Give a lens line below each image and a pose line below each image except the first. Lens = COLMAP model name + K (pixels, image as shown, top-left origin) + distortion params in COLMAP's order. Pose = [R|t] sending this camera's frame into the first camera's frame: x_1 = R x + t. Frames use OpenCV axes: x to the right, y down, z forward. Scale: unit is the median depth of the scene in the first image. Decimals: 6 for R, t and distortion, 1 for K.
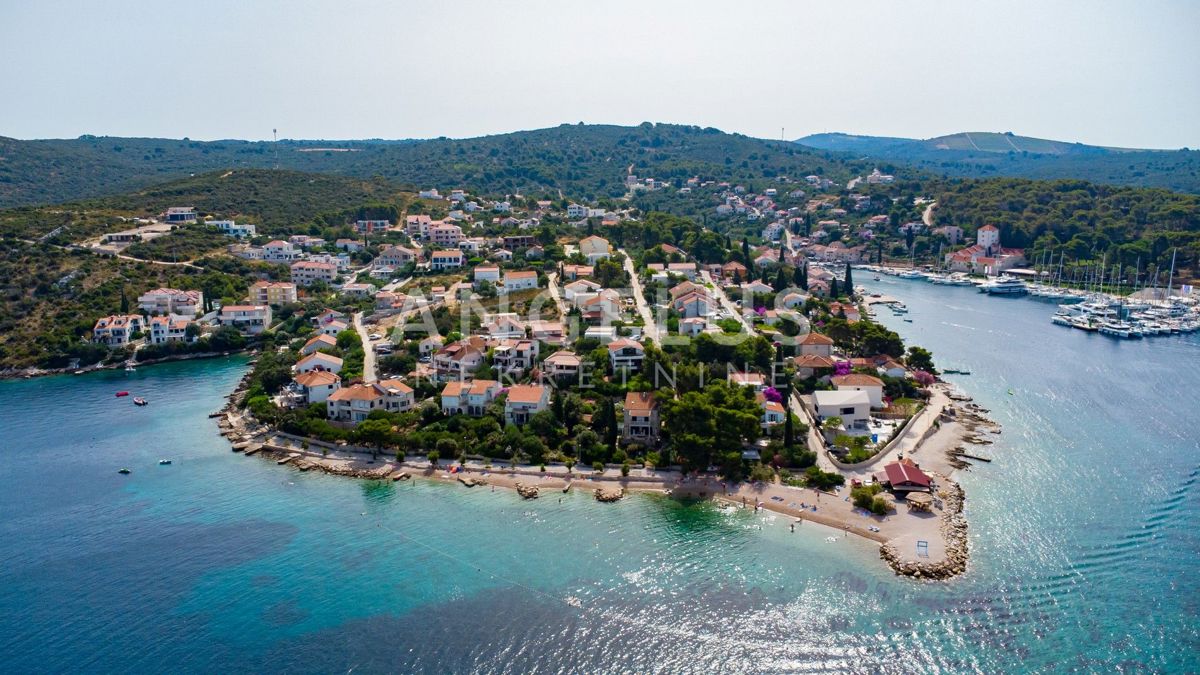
lens RADIAL K [[903.2, 0, 563.8], [0, 903.2, 337.7], [0, 0, 1]] dist [0.021269, -0.000950]
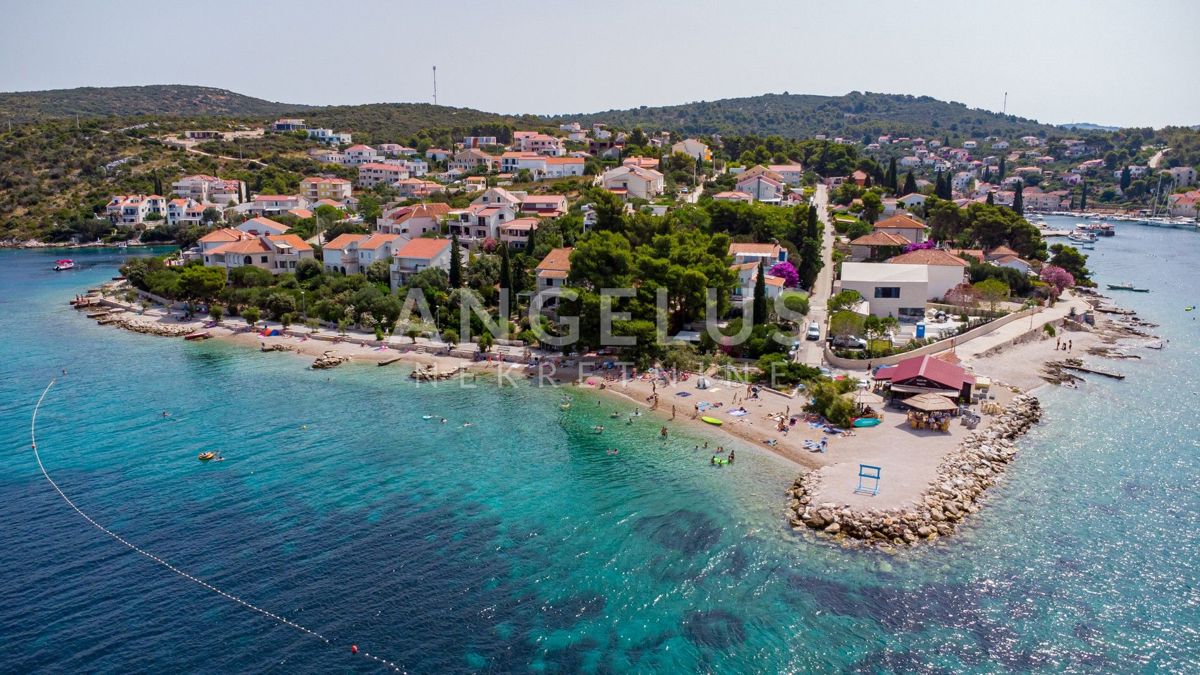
lens RADIAL K [[859.0, 0, 600.0], [0, 859.0, 337.5], [0, 0, 1]] dist [0.061714, -0.090666]
pose [[0.976262, 0.066161, -0.206238, 0.131940], [-0.062808, 0.997766, 0.022775, 0.059800], [0.207284, -0.009281, 0.978237, 0.203748]]
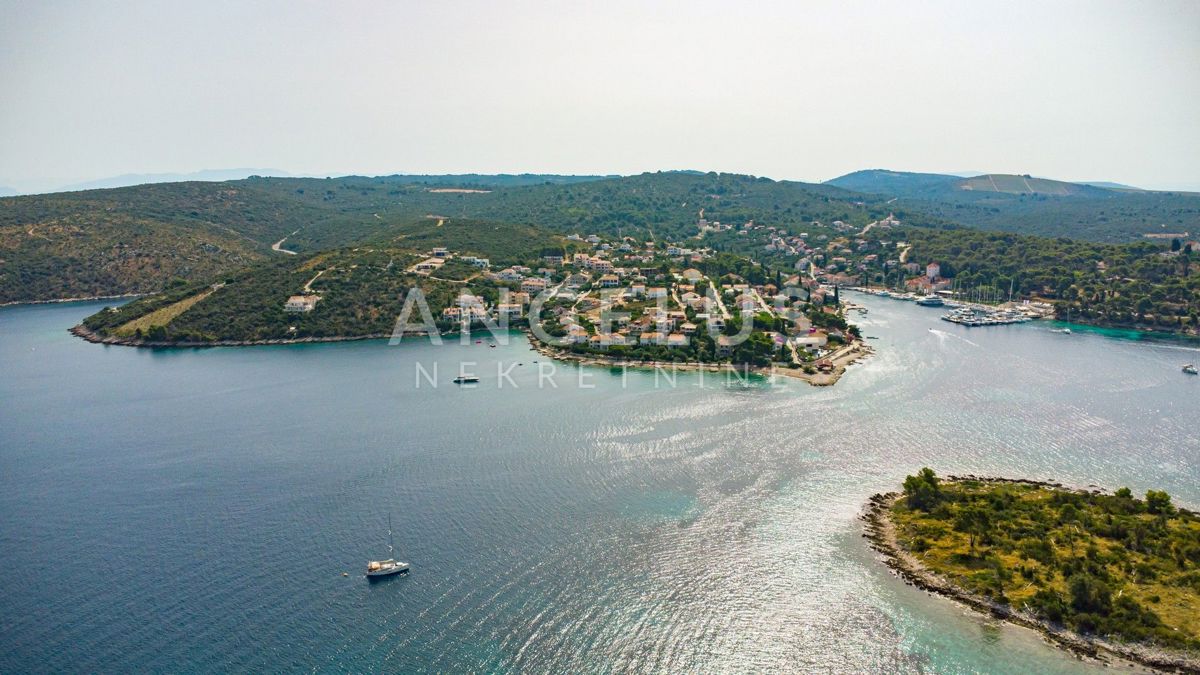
lens RADIAL K [[859.0, 0, 600.0], [0, 859.0, 337.5], [0, 0, 1]] dist [0.061714, -0.090666]
pose [[0.999485, 0.014380, -0.028678, -0.099717], [-0.014951, 0.999692, -0.019802, 0.061502], [0.028384, 0.020220, 0.999393, -0.722847]]
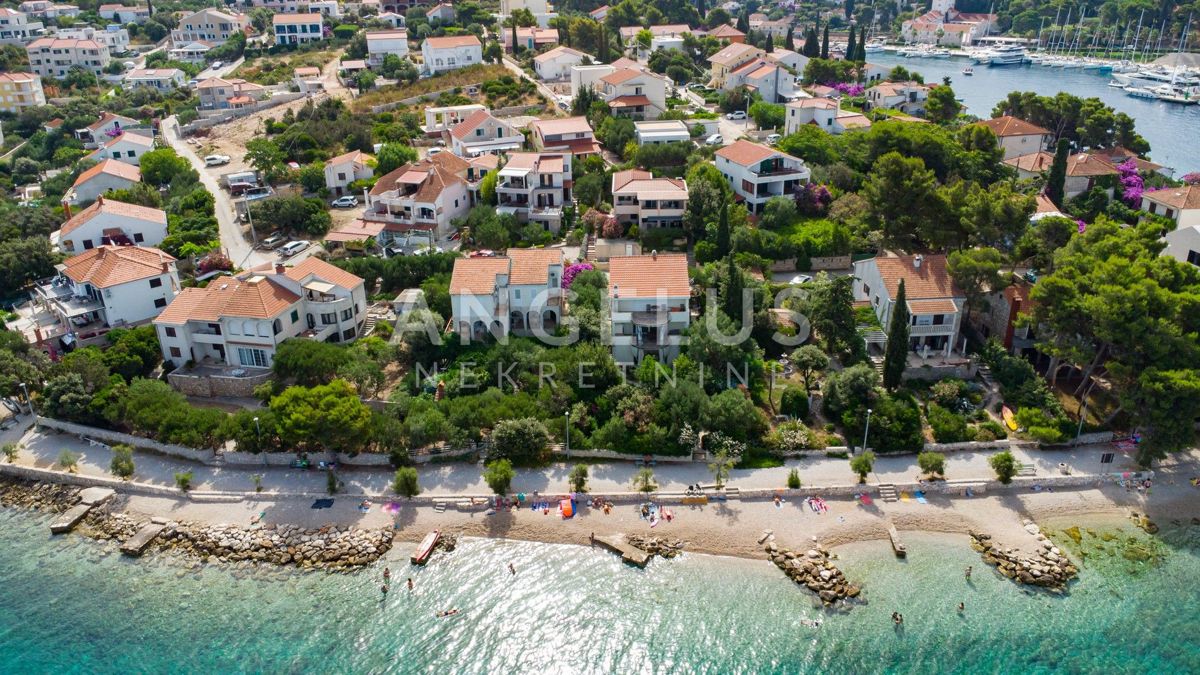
lens RADIAL K [[859.0, 0, 600.0], [0, 859.0, 337.5], [0, 0, 1]] dist [0.061714, -0.090666]
pose [[0.965525, -0.101647, 0.239642, -0.094184], [0.046325, 0.973009, 0.226068, -0.003323], [-0.256153, -0.207173, 0.944174, 0.333185]]
